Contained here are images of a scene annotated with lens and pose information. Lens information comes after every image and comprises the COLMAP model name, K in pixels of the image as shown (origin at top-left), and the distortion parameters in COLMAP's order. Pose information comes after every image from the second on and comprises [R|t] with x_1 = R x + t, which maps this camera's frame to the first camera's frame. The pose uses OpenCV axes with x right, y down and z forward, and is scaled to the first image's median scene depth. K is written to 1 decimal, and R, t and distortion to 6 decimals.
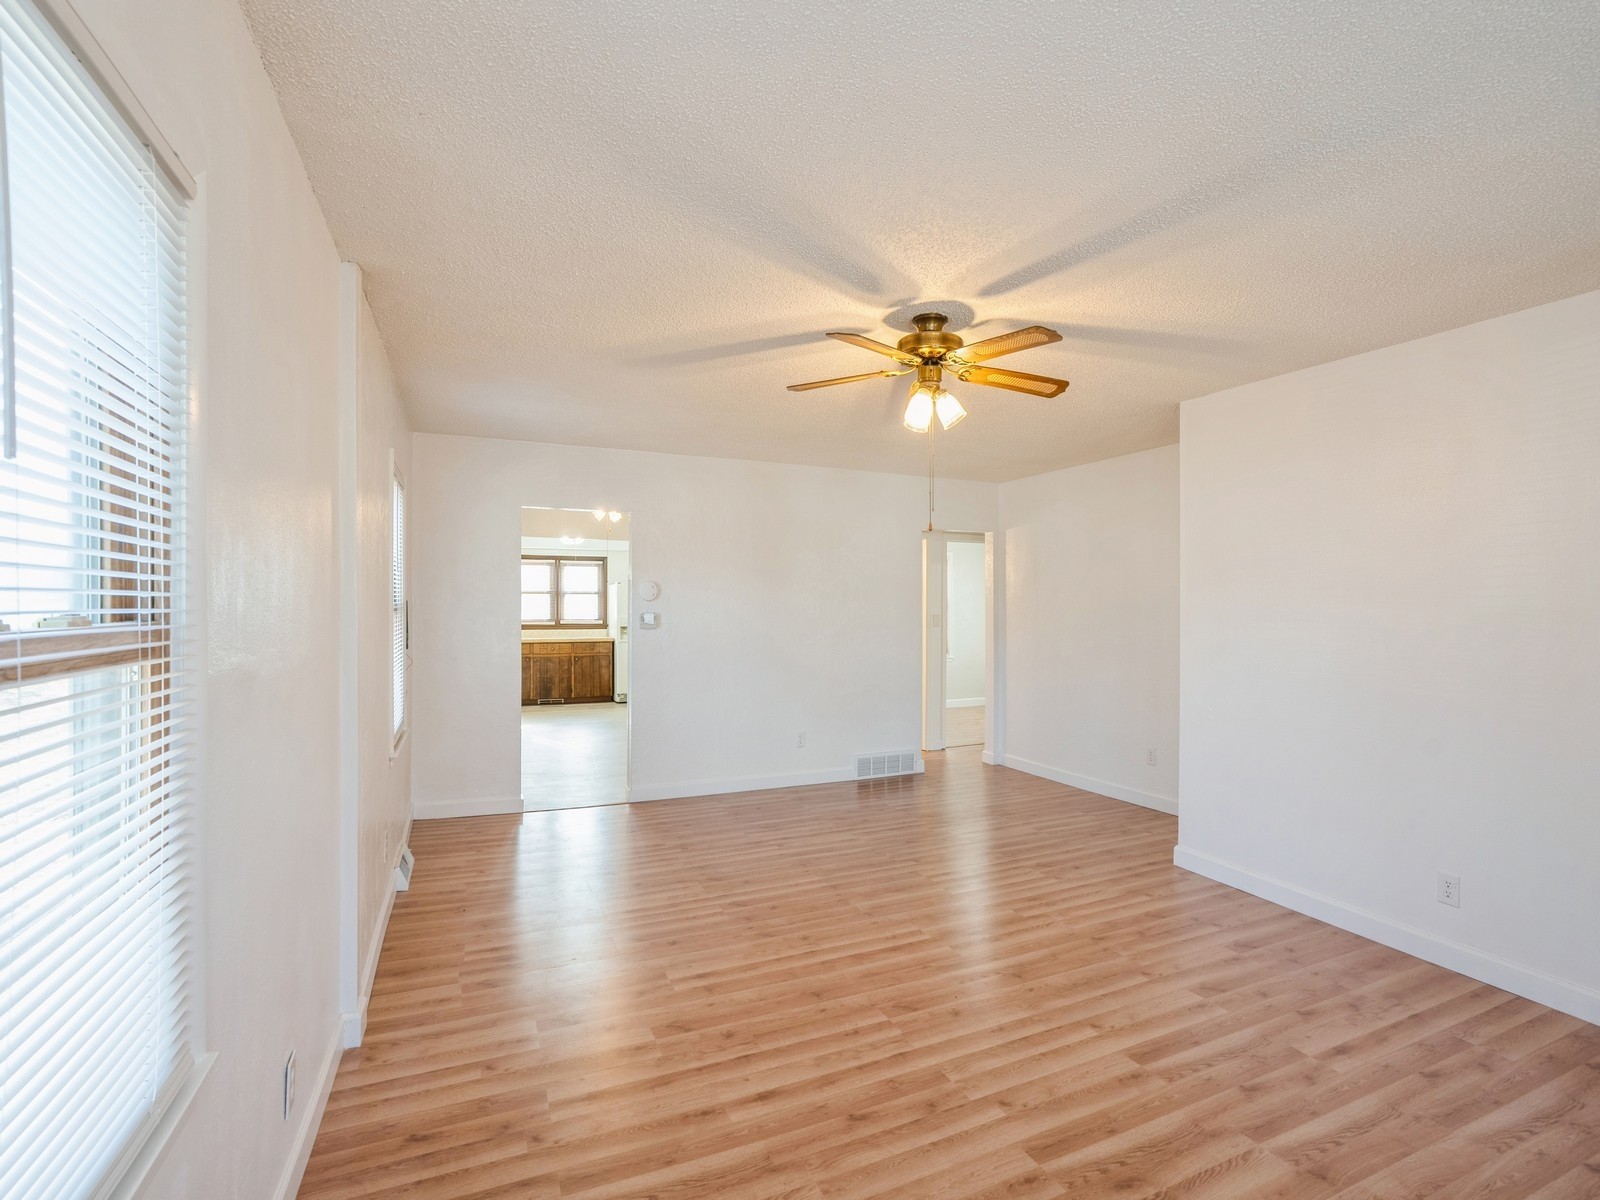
lens RADIAL K [[741.7, 0, 796.2], [0, 741.7, 584.6], [0, 0, 1]] dist [-0.051226, 0.023814]
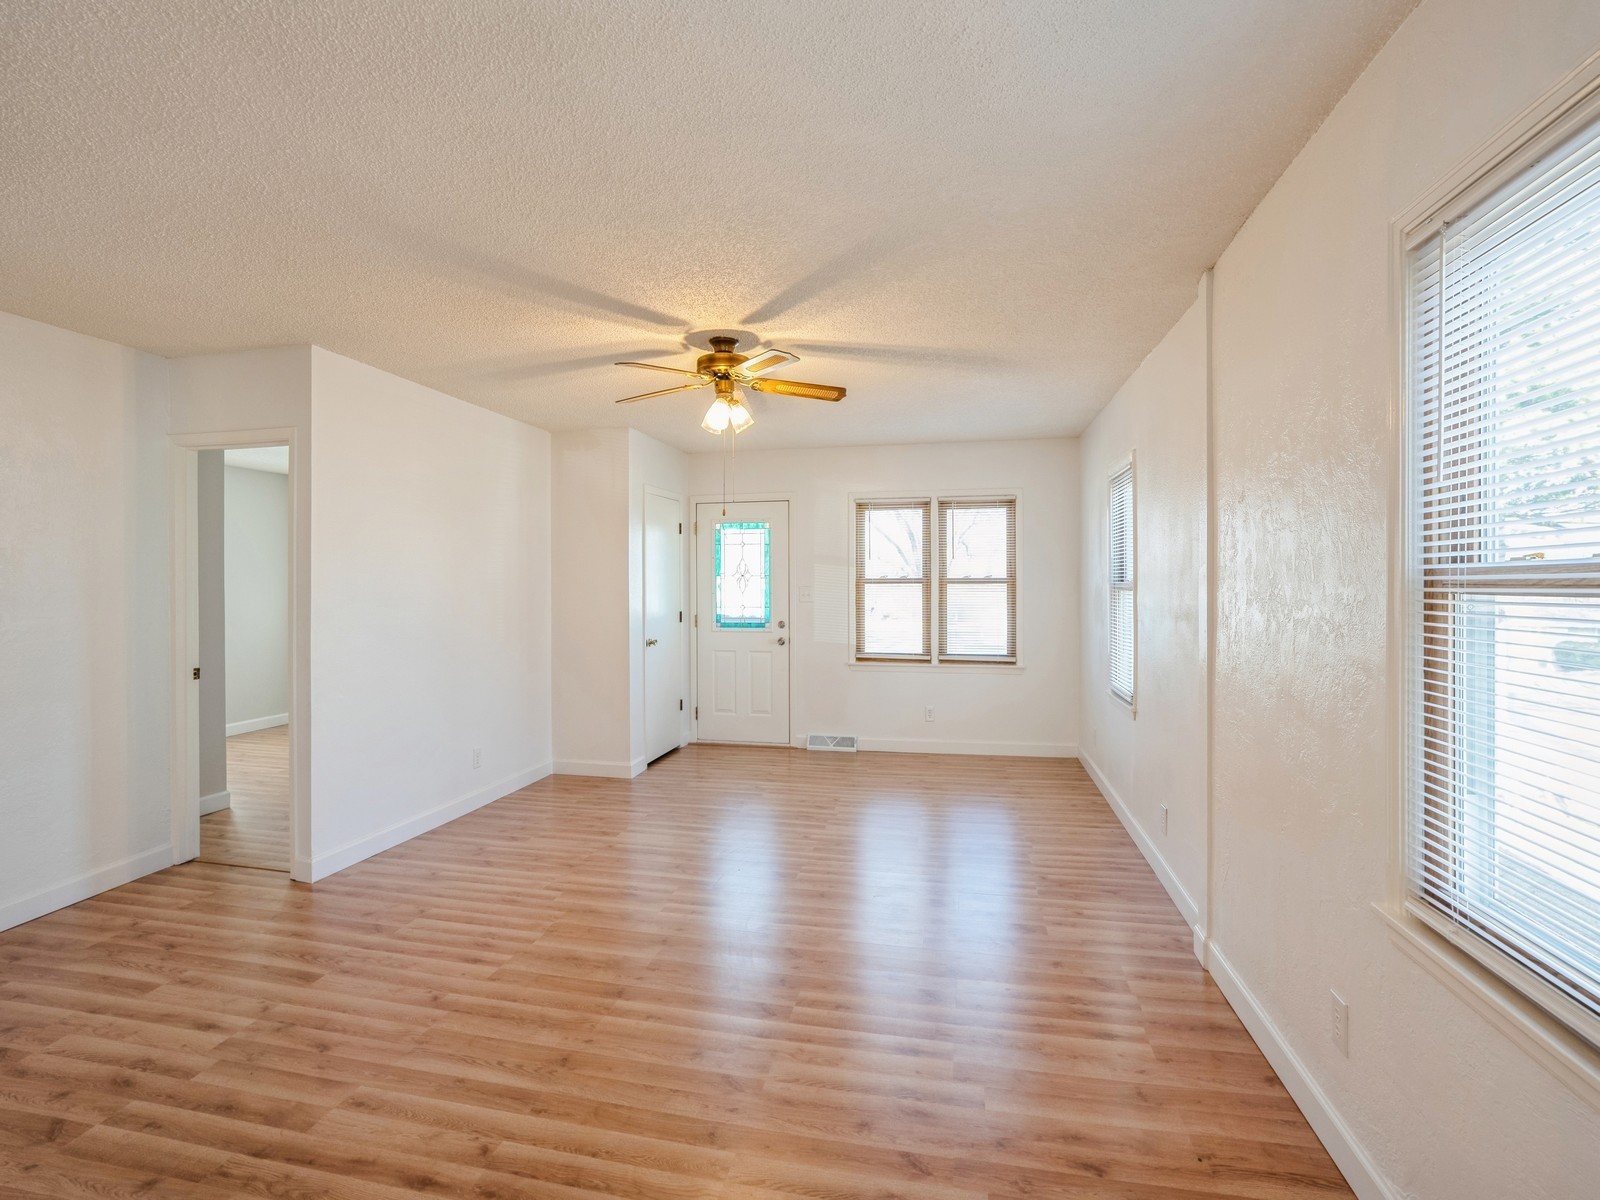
lens RADIAL K [[754.5, 0, 802.9], [0, 754.5, 572.7], [0, 0, 1]] dist [-0.050220, 0.018953]
pose [[-0.811581, 0.007453, 0.584192, -0.537775], [-0.015464, 0.999294, -0.034233, 0.046436], [-0.584035, -0.036817, -0.810893, 1.610631]]
